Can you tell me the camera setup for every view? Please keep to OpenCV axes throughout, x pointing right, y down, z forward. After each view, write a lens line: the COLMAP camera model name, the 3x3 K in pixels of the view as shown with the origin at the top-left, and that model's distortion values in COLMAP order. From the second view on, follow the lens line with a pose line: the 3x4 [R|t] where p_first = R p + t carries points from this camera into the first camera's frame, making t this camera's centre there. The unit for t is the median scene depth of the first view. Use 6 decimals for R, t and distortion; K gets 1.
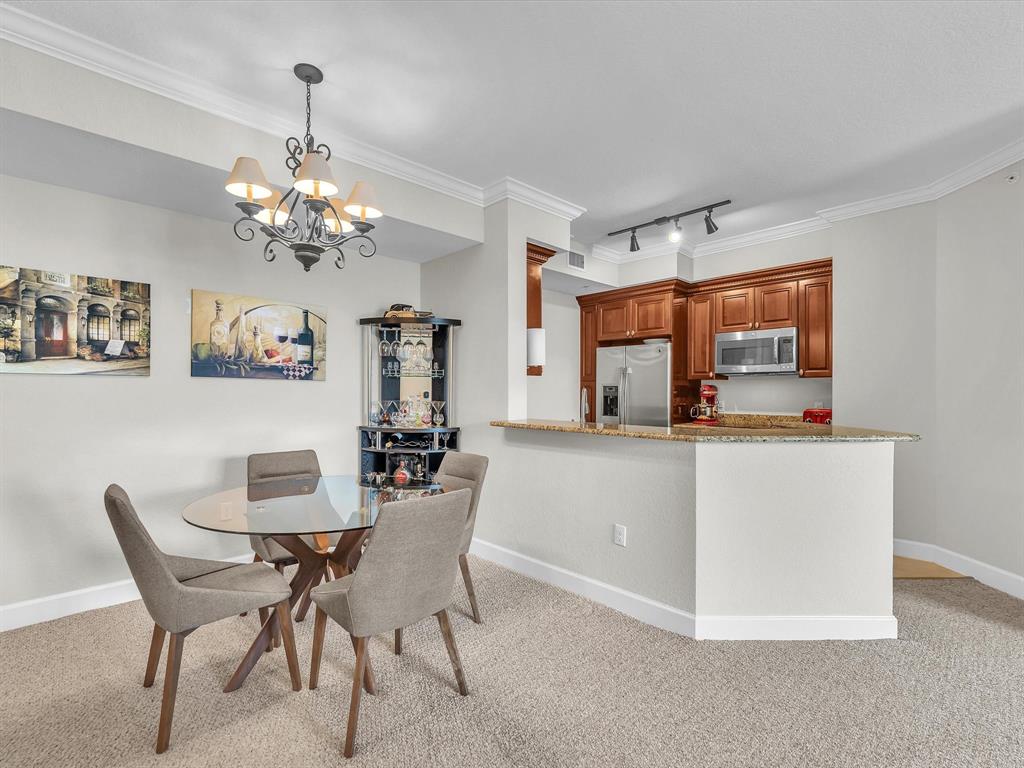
lens RADIAL K [[471.2, 0, 513.7], [0, 471.2, 400.9], [0, 0, 1]] dist [0.000575, 0.000327]
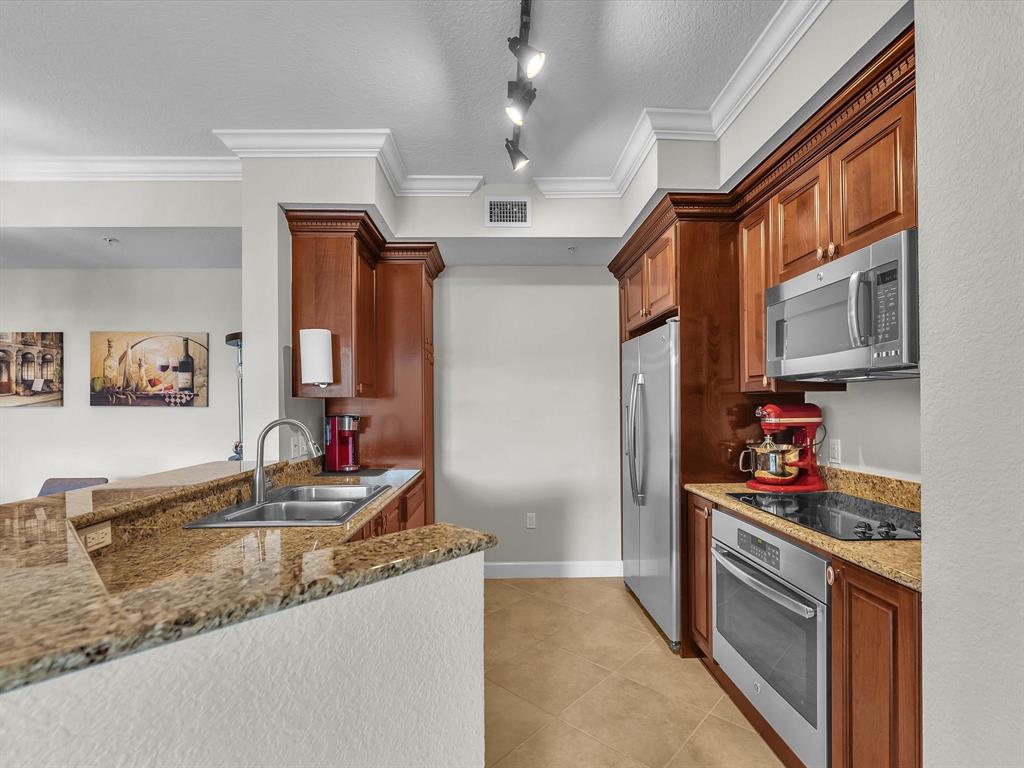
lens RADIAL K [[471.2, 0, 513.7], [0, 471.2, 400.9], [0, 0, 1]] dist [0.000575, 0.000327]
pose [[0.743821, -0.011983, -0.668271, 0.827360], [-0.004557, 0.999725, -0.022999, -0.039337], [0.668363, 0.020153, 0.743562, 0.775765]]
